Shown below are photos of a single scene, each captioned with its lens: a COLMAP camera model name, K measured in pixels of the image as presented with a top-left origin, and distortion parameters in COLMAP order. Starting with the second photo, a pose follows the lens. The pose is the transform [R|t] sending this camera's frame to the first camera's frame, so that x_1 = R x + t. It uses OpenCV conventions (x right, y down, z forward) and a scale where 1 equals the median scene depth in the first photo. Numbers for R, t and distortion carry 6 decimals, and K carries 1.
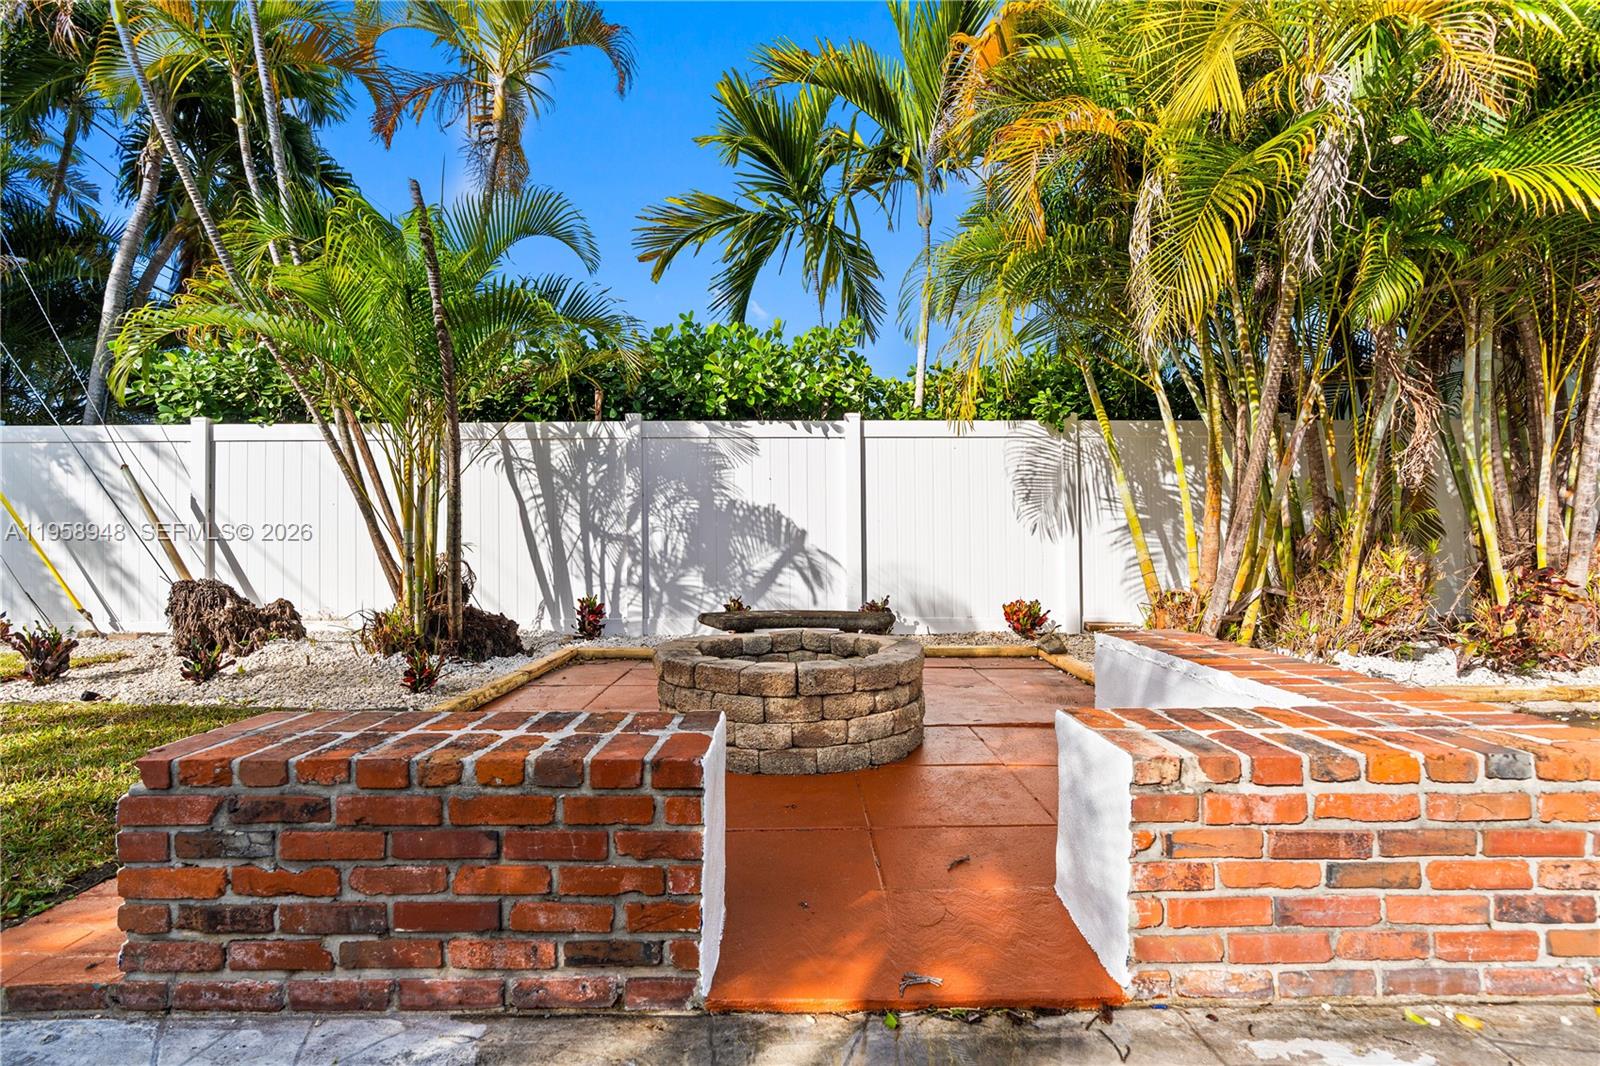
lens RADIAL K [[726.5, 0, 798.0], [0, 726.5, 526.7], [0, 0, 1]] dist [-0.002993, -0.000077]
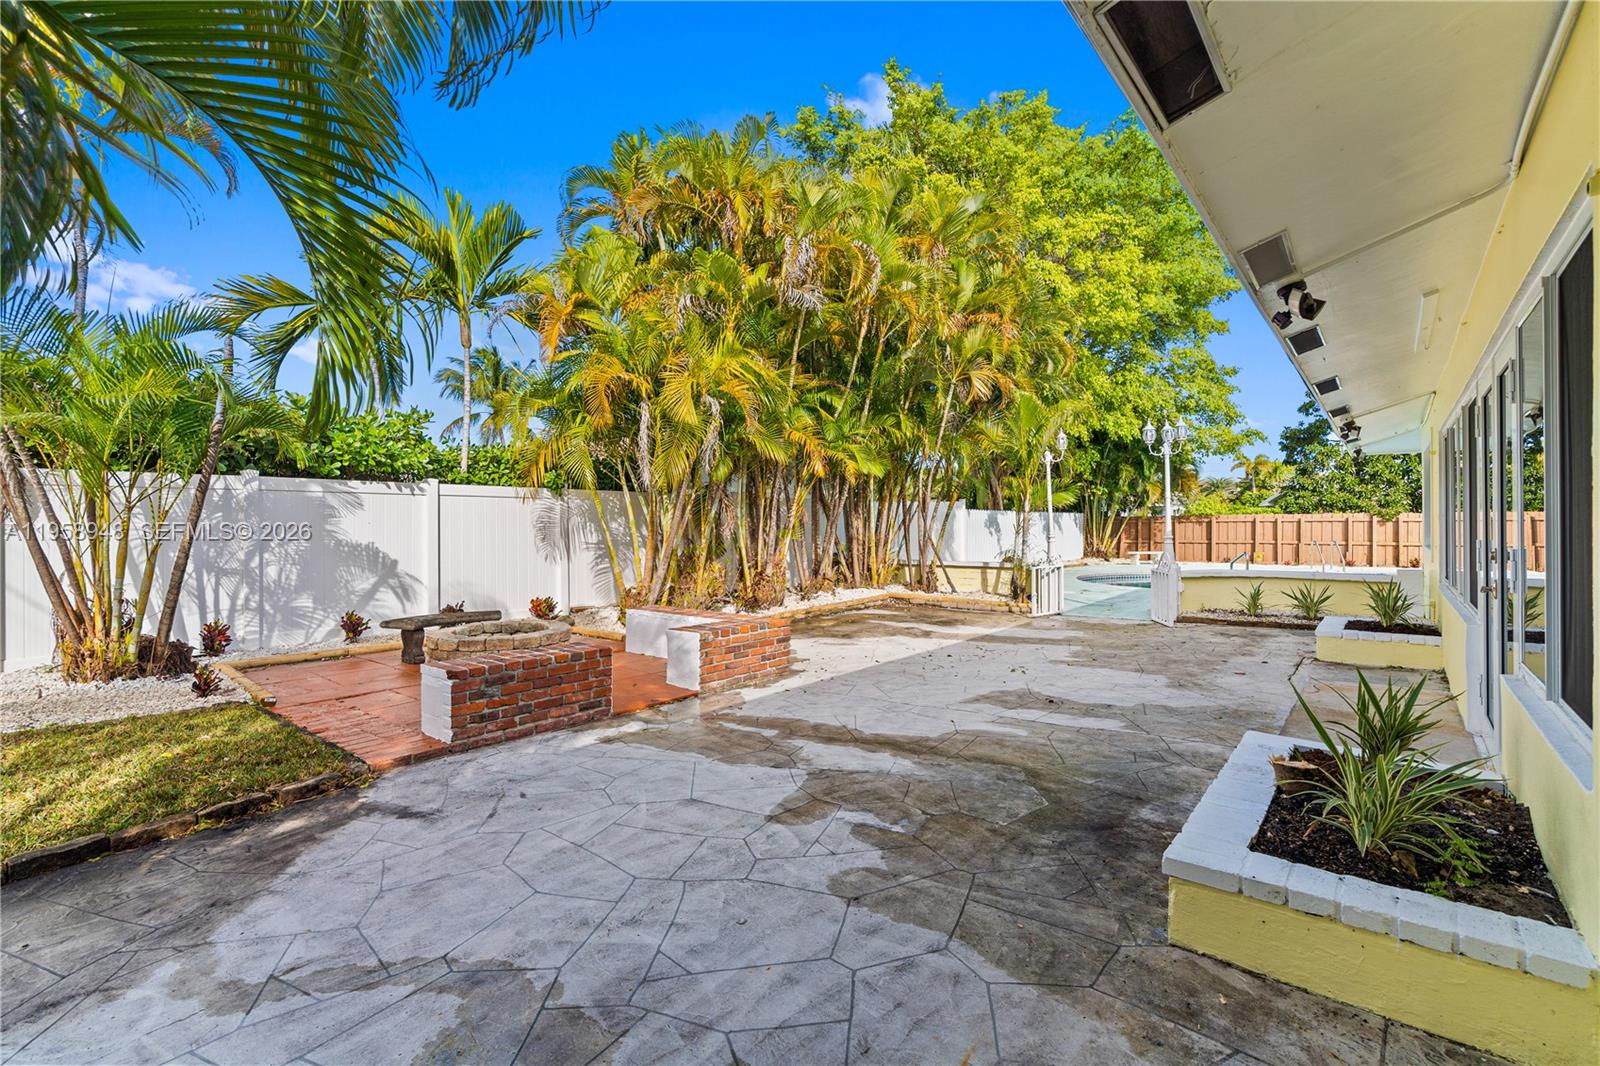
lens RADIAL K [[726.5, 0, 797.2], [0, 726.5, 527.4], [0, 0, 1]] dist [-0.002993, -0.000077]
pose [[0.643372, -0.001356, 0.765553, -0.570541], [-0.008653, 0.999922, 0.009043, -0.078459], [-0.765505, -0.012443, 0.643309, -0.501290]]
